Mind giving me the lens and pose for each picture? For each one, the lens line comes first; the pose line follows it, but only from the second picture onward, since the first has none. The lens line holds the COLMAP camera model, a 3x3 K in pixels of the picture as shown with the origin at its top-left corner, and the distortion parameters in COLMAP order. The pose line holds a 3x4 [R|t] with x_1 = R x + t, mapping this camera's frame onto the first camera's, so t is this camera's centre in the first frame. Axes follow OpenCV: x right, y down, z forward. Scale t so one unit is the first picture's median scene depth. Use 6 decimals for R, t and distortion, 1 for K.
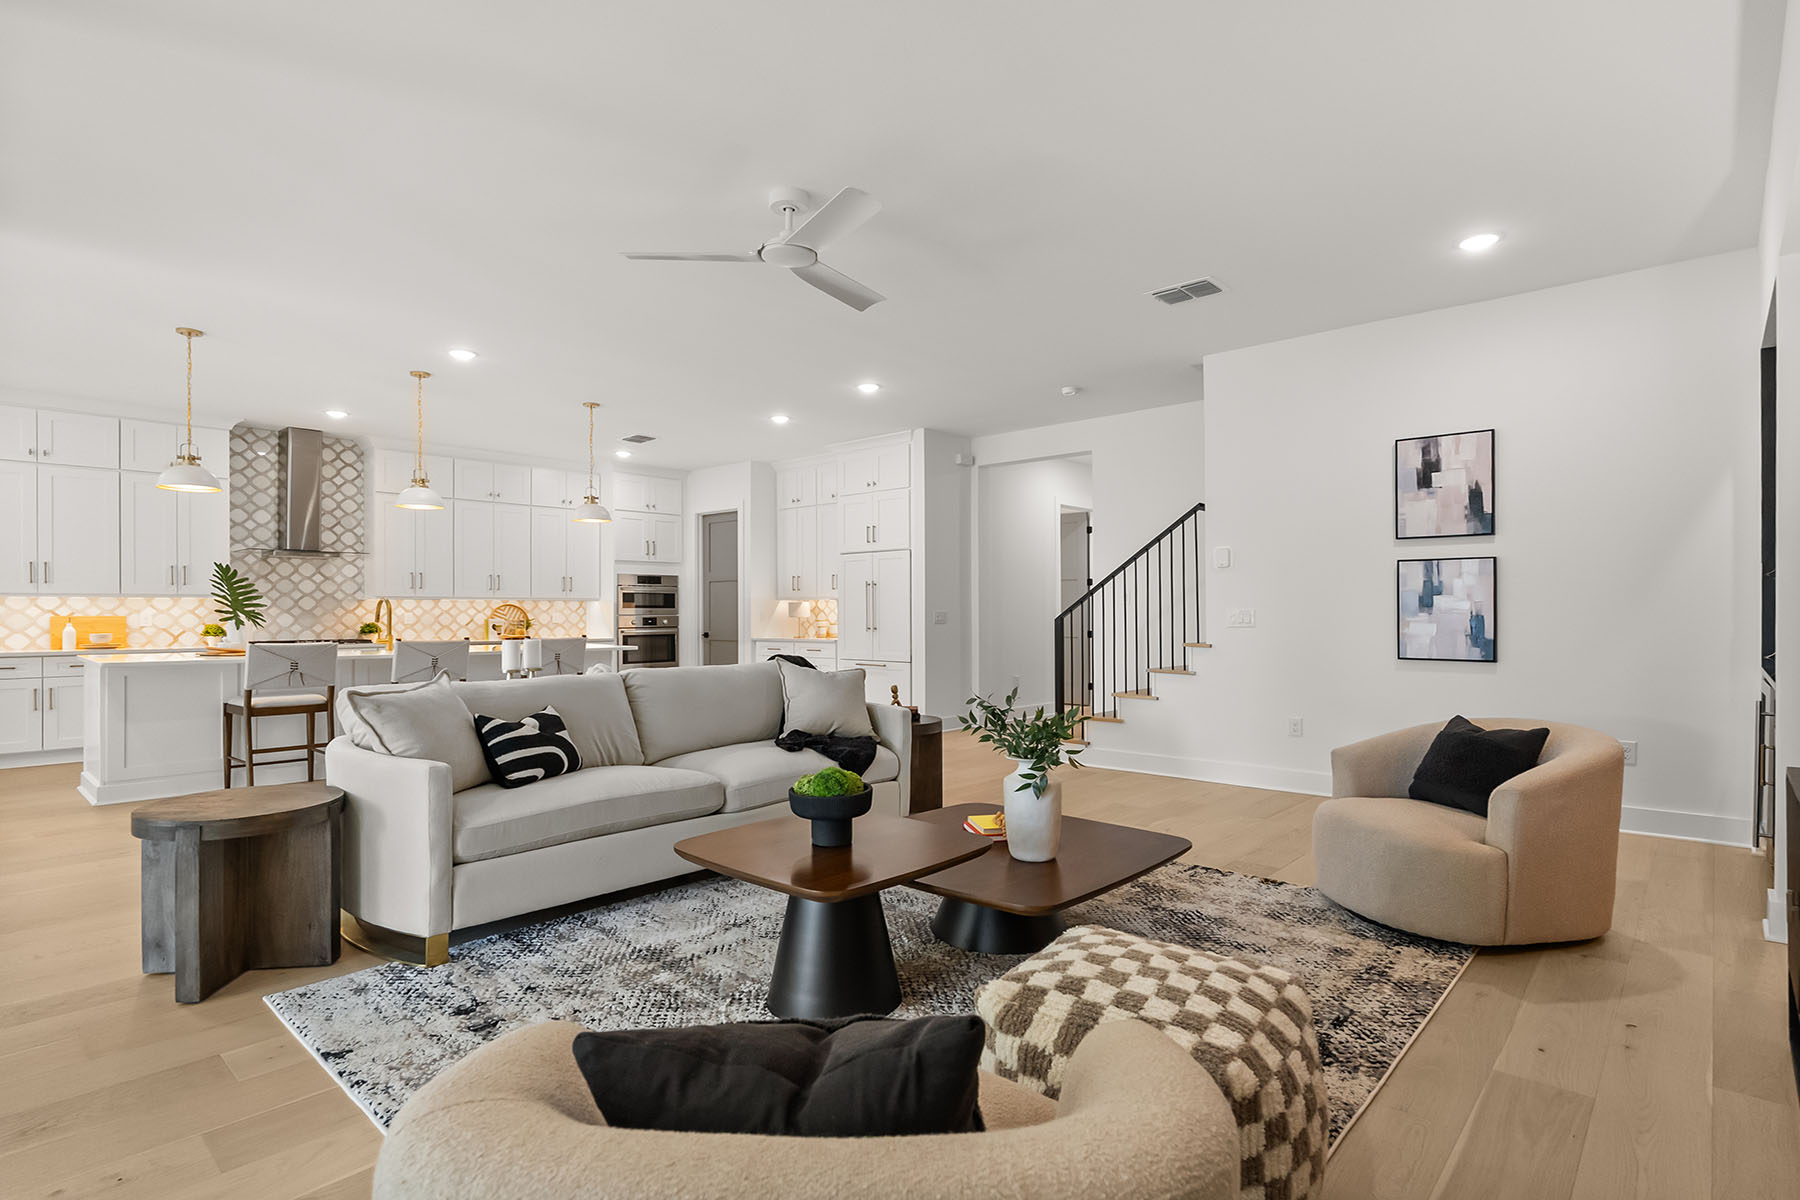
lens RADIAL K [[896.0, 0, 900.0], [0, 896.0, 600.0], [0, 0, 1]] dist [0.004096, 0.000471]
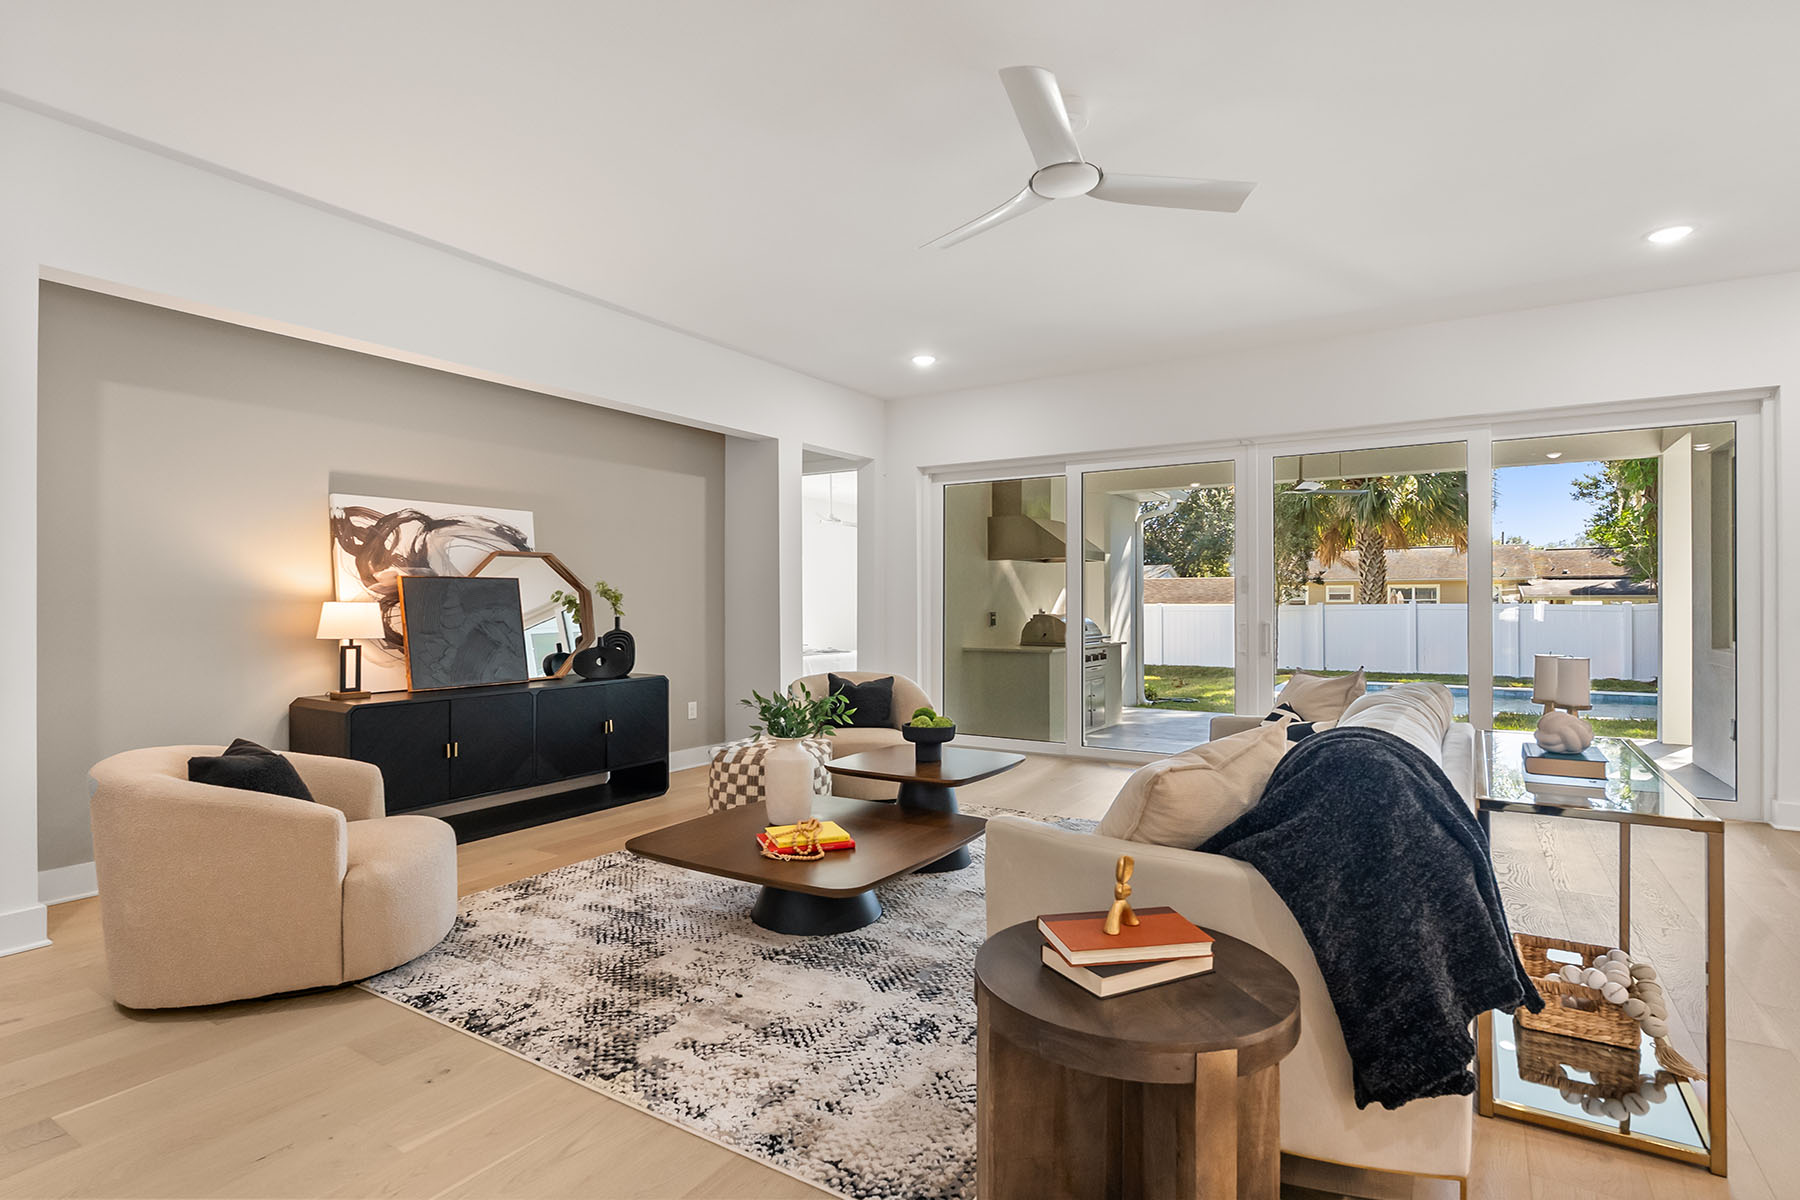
lens RADIAL K [[896.0, 0, 900.0], [0, 896.0, 600.0], [0, 0, 1]] dist [0.004096, 0.000471]
pose [[-0.985133, 0.003058, -0.171768, 0.140481], [0.005015, 0.999927, -0.010958, 0.008000], [0.171722, -0.011656, -0.985076, 1.478944]]
